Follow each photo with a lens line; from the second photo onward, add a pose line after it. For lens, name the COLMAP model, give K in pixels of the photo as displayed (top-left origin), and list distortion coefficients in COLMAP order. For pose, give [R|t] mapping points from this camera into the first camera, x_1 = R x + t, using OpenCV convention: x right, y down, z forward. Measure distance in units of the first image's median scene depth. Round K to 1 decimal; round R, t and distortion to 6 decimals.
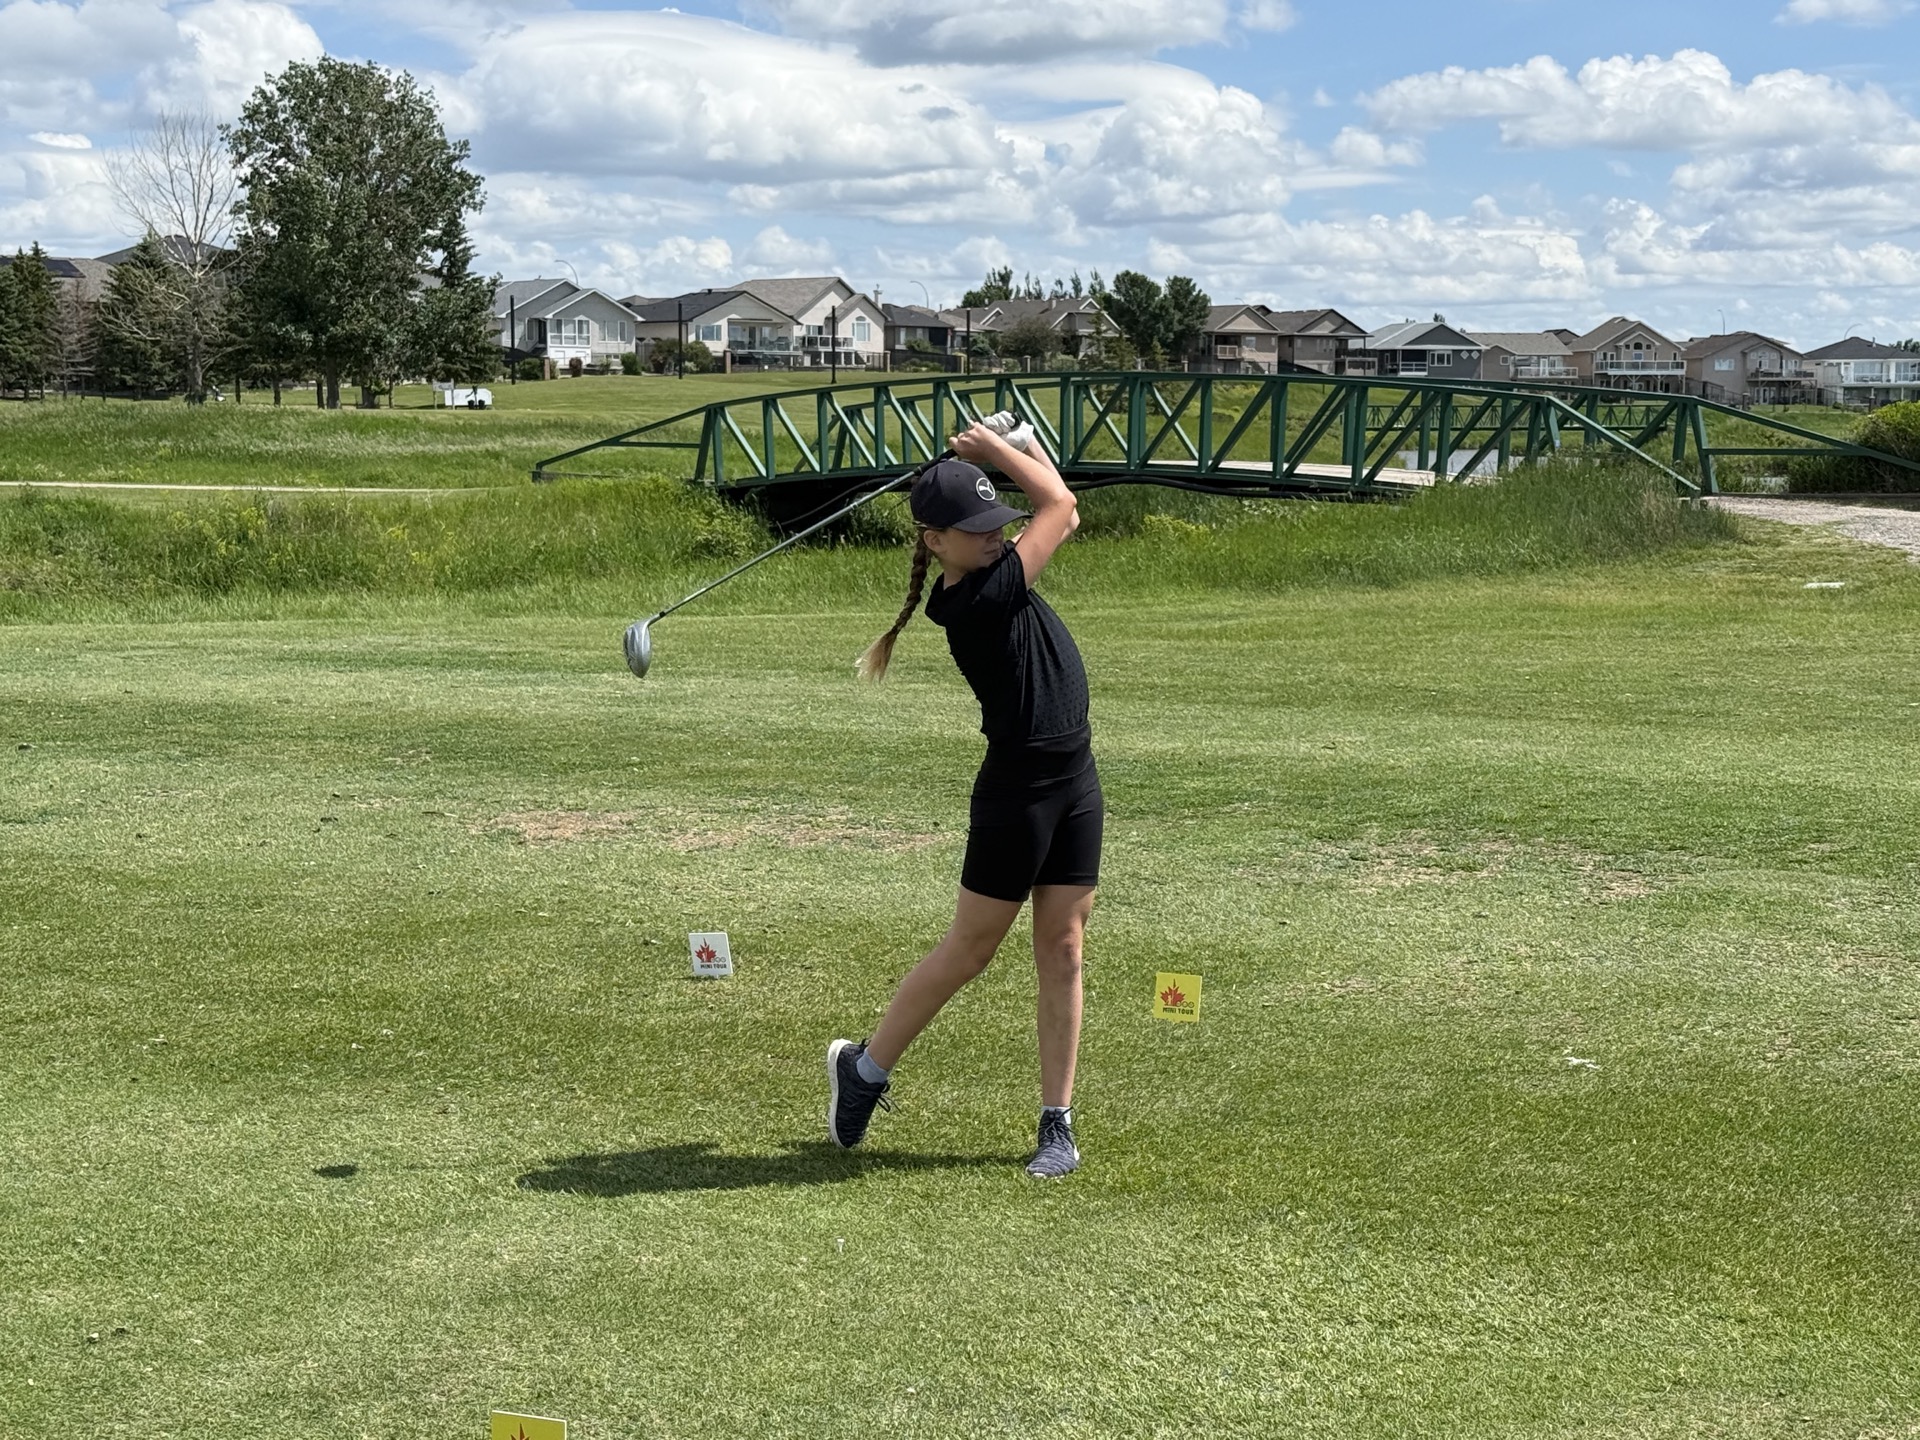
lens RADIAL K [[3200.6, 0, 974.1], [0, 3200.6, 711.3], [0, 0, 1]] dist [0.142888, 0.000000]
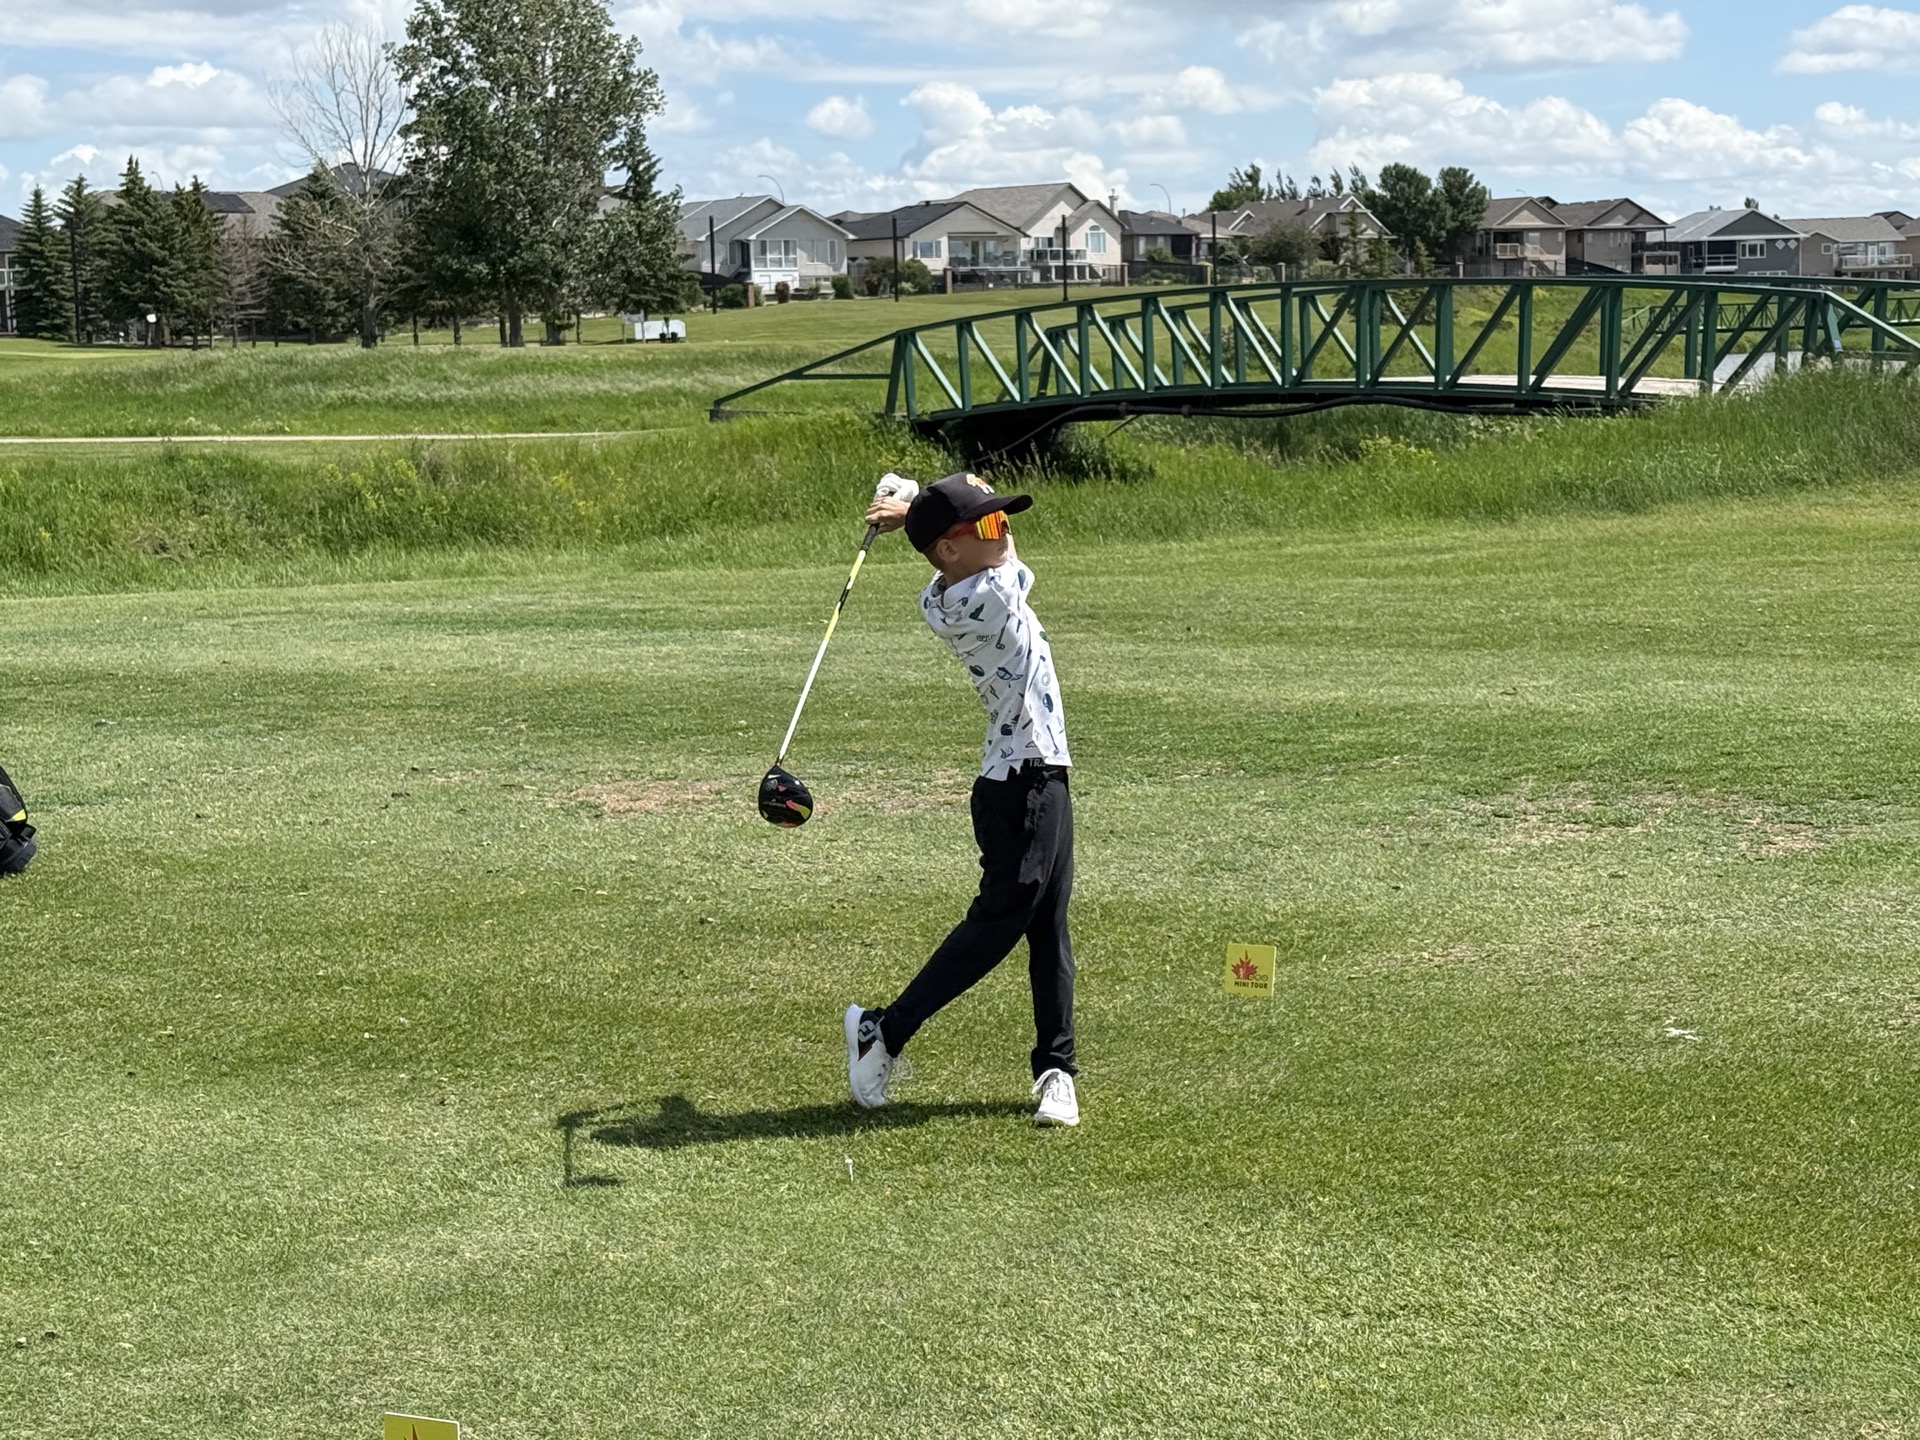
lens RADIAL K [[3545.1, 0, 968.9], [0, 3545.1, 705.0], [0, 0, 1]] dist [0.145895, 0.000000]
pose [[0.996898, -0.022211, -0.075509, 0.002729], [0.023095, 0.999674, 0.010854, 0.000013], [0.075244, -0.012564, 0.997086, -0.000929]]
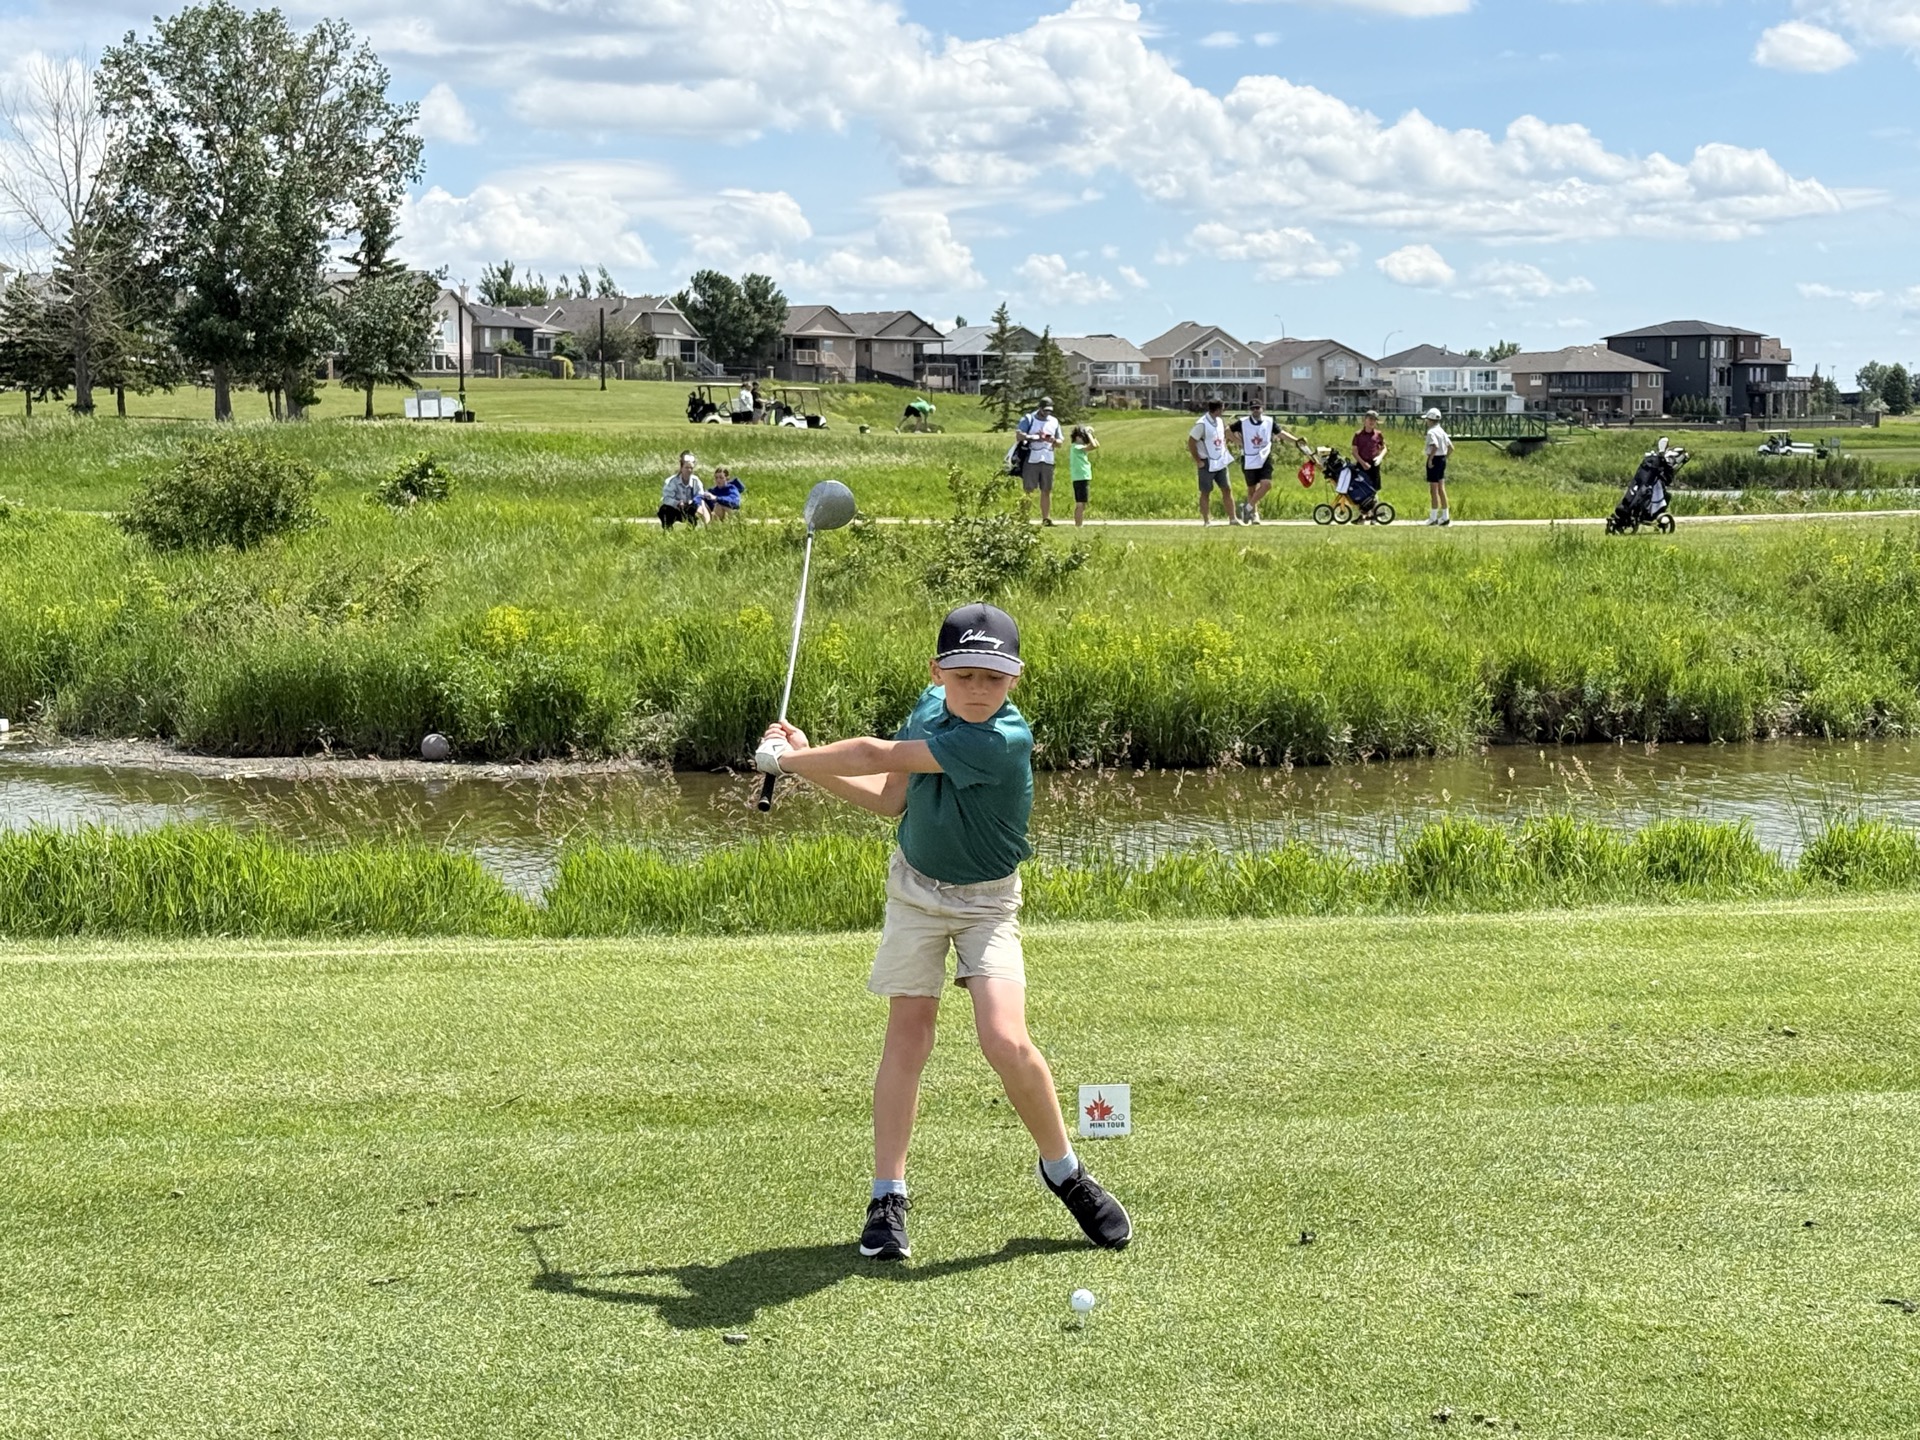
lens RADIAL K [[3454.2, 0, 986.2], [0, 3454.2, 708.8], [0, 0, 1]] dist [0.123427, 0.000000]
pose [[0.976976, -0.021887, 0.212223, -0.141293], [0.024156, 0.999675, -0.008103, -0.005184], [-0.211976, 0.013043, 0.977188, 0.055058]]
